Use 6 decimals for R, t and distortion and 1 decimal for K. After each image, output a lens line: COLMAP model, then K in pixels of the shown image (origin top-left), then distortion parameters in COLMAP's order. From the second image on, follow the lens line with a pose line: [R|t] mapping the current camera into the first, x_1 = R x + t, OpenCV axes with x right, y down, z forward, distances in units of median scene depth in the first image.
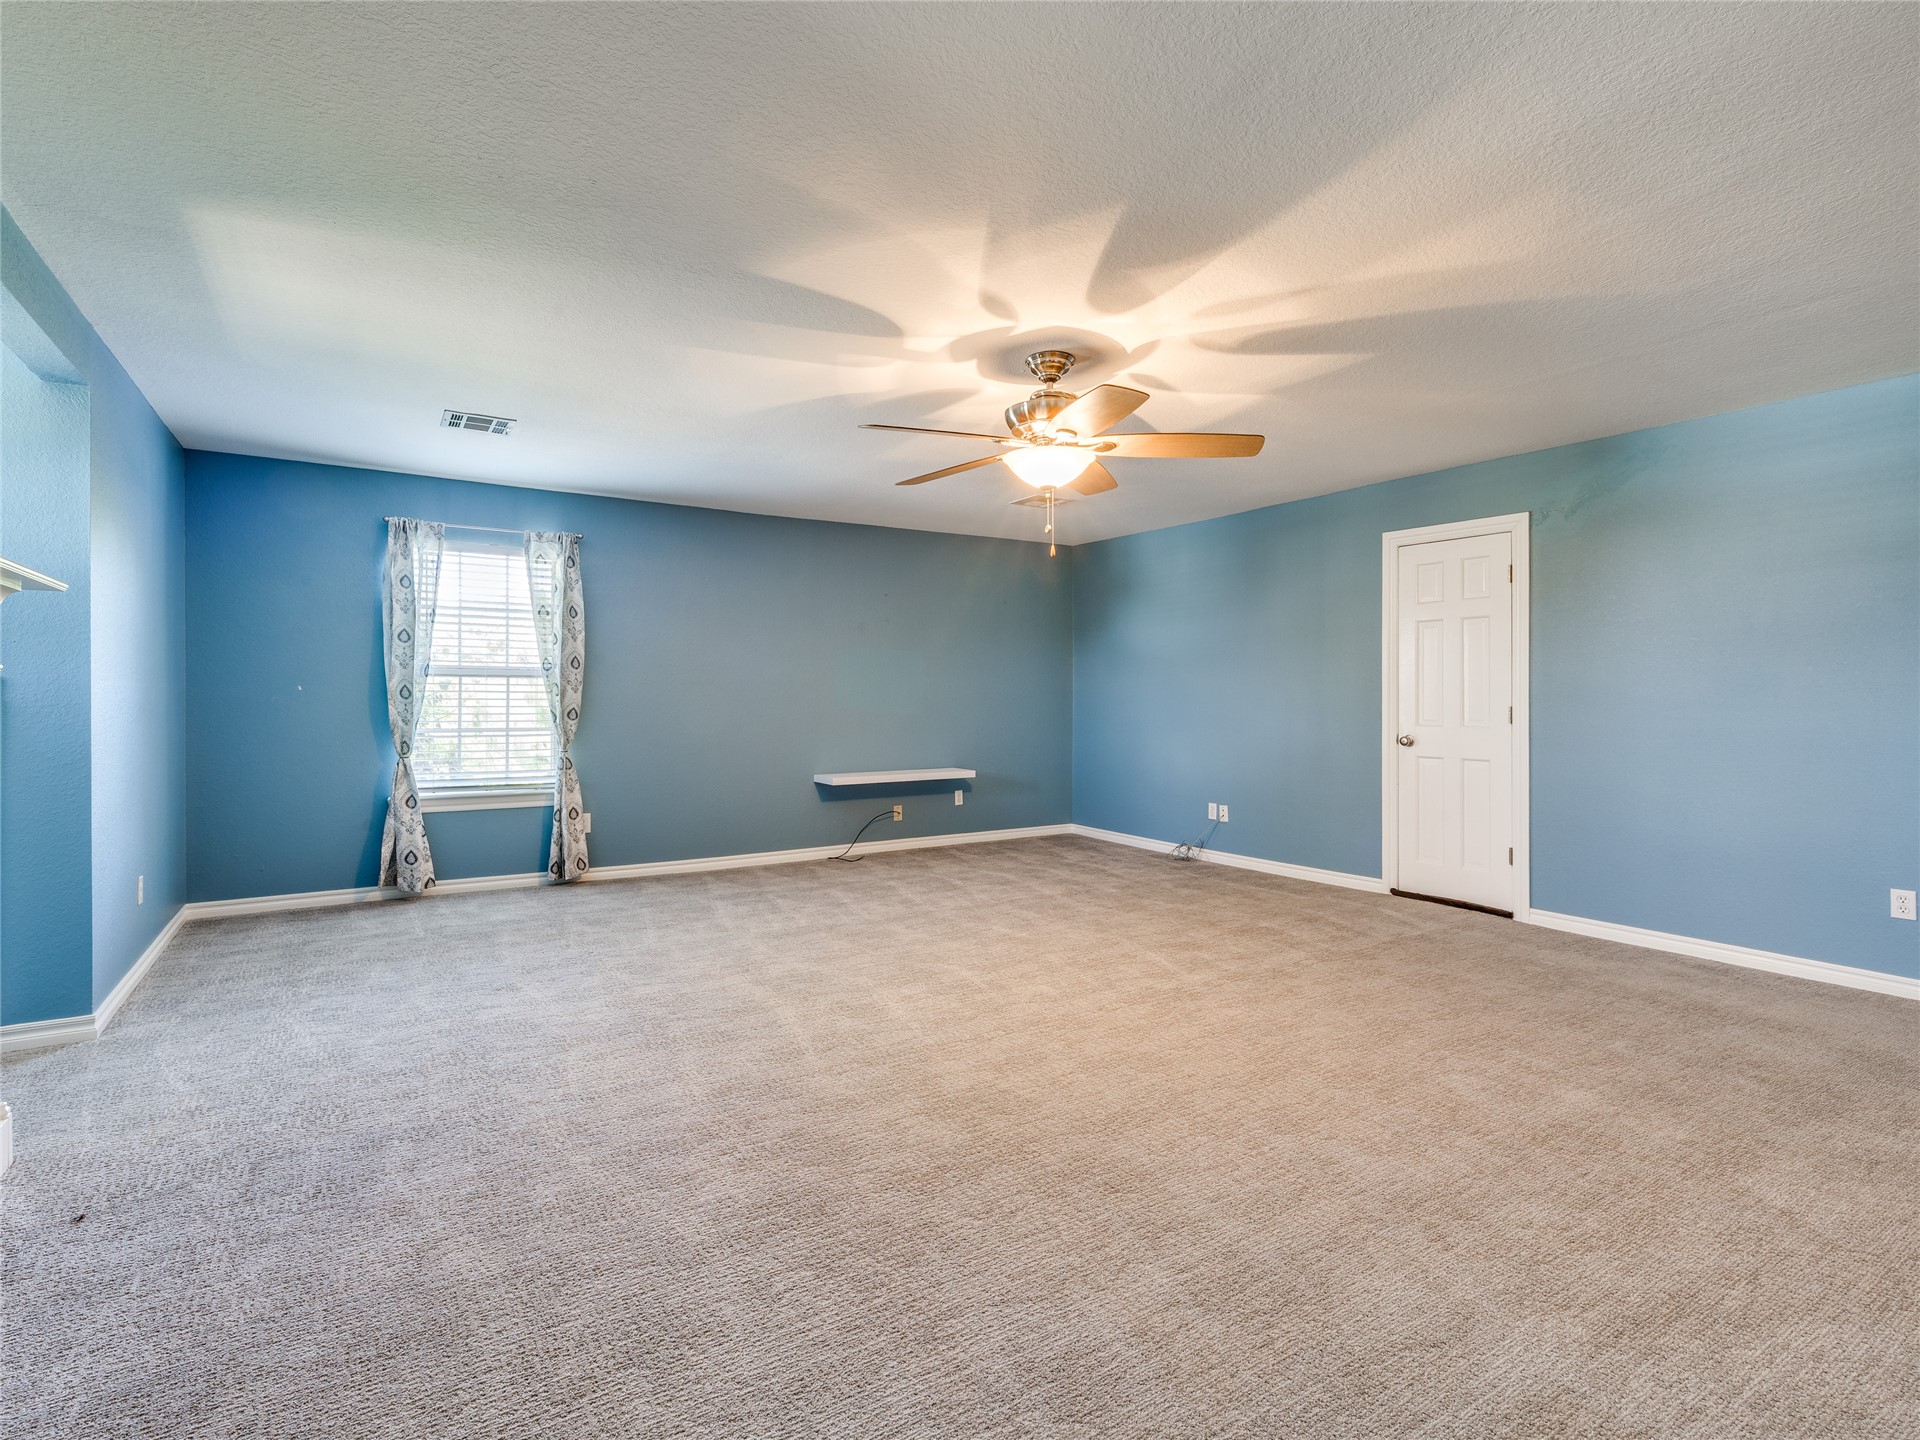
lens RADIAL K [[916.9, 0, 898.8], [0, 916.9, 697.7], [0, 0, 1]] dist [-0.002577, -0.000023]
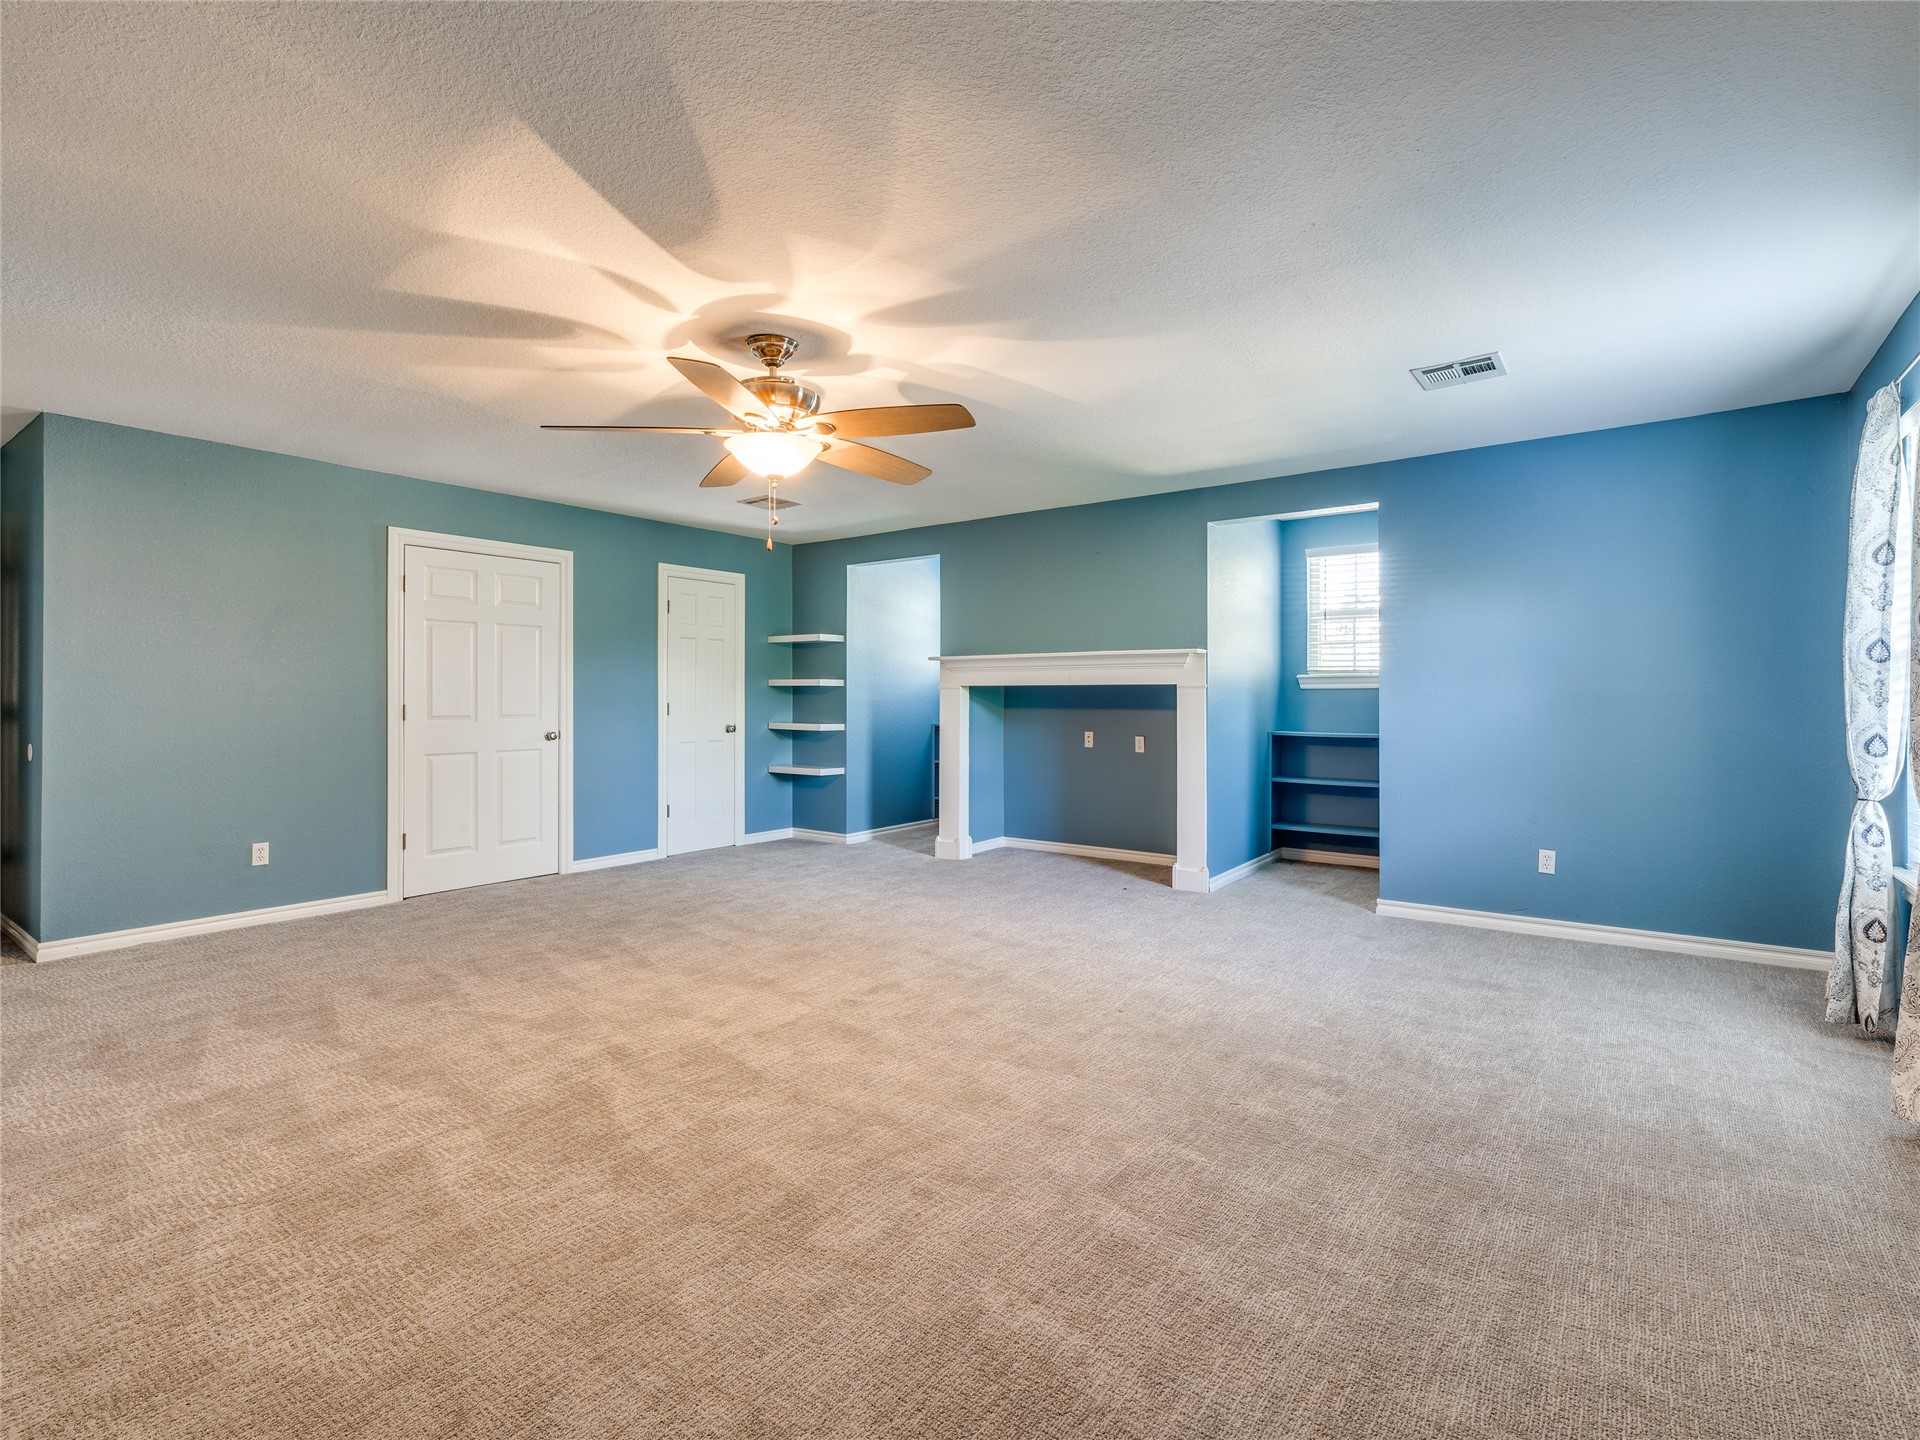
lens RADIAL K [[916.9, 0, 898.8], [0, 916.9, 697.7], [0, 0, 1]] dist [-0.002577, -0.000023]
pose [[-0.948130, 0.006030, -0.317826, 0.237780], [0.004675, 0.999976, 0.005025, -0.007653], [0.317849, 0.003279, -0.948136, 1.340494]]
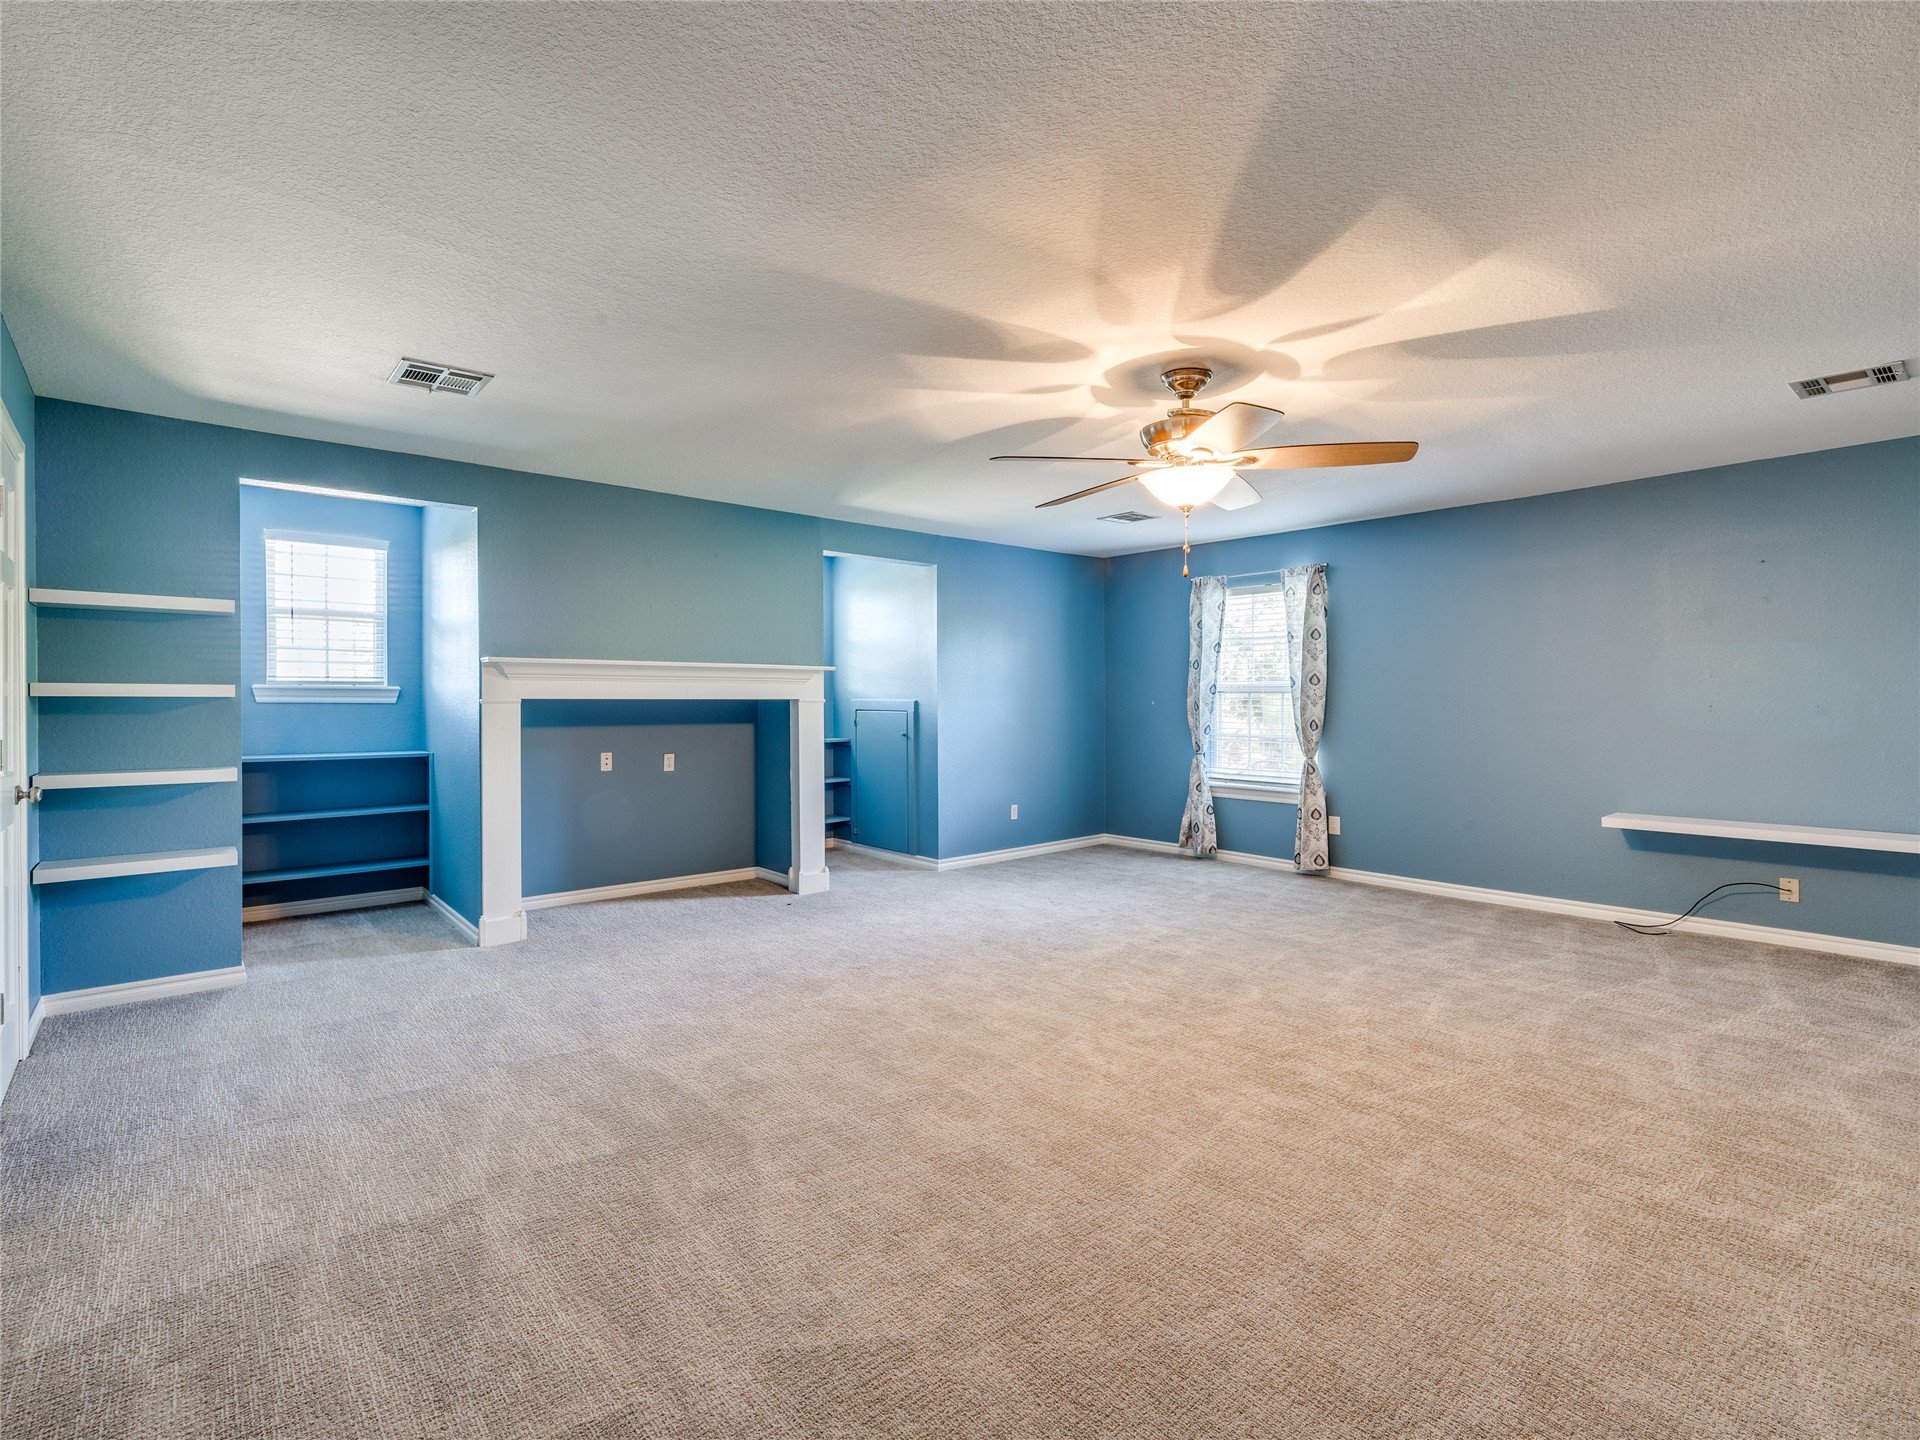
lens RADIAL K [[961.0, 0, 970.9], [0, 961.0, 700.6], [0, 0, 1]] dist [0.034536, 0.000035]
pose [[0.175409, 0.000113, -0.984496, 0.795004], [0.002851, 0.999996, 0.000623, -0.015443], [0.984492, -0.002916, 0.175408, 0.410342]]
